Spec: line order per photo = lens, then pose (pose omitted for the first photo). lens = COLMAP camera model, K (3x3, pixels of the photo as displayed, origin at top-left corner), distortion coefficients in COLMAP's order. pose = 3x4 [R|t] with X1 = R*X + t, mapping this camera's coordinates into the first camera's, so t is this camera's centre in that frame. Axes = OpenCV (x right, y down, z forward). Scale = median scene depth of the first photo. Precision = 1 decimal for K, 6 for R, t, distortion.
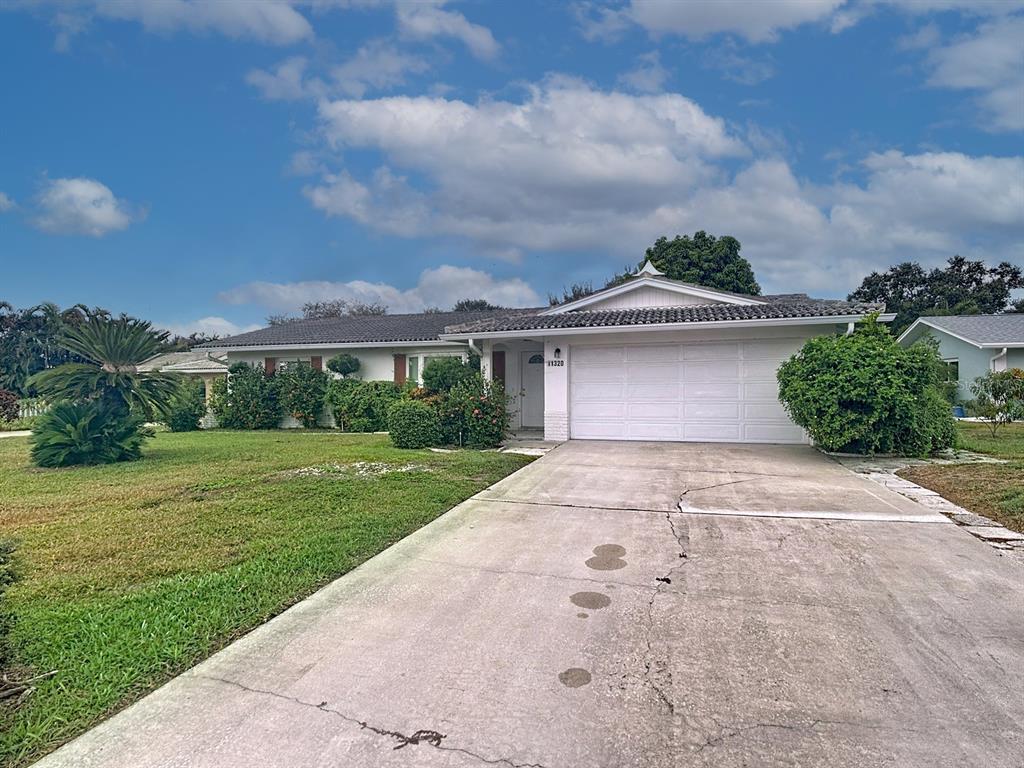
lens RADIAL K [[530.8, 0, 516.9], [0, 530.8, 380.9], [0, 0, 1]] dist [0.003516, -0.017806]
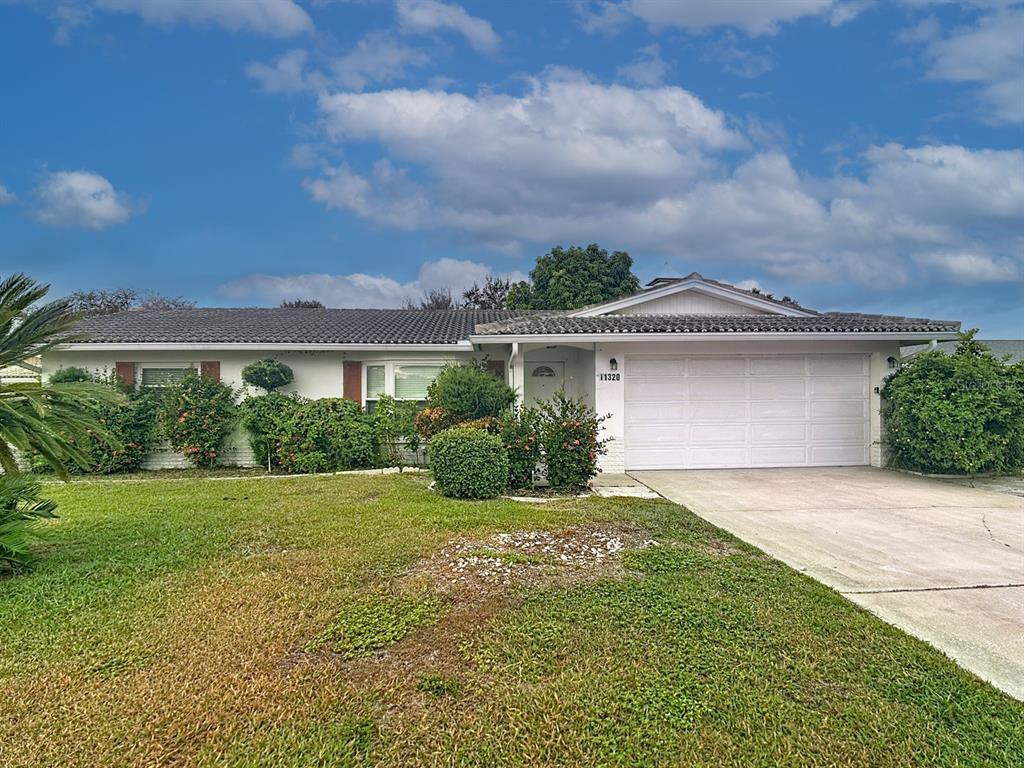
lens RADIAL K [[530.8, 0, 516.9], [0, 530.8, 380.9], [0, 0, 1]] dist [0.003516, -0.017806]
pose [[0.931674, 0.009094, 0.363181, -0.324423], [-0.001187, 0.999758, -0.021987, -0.008812], [-0.363293, 0.020053, 0.931459, 0.284110]]
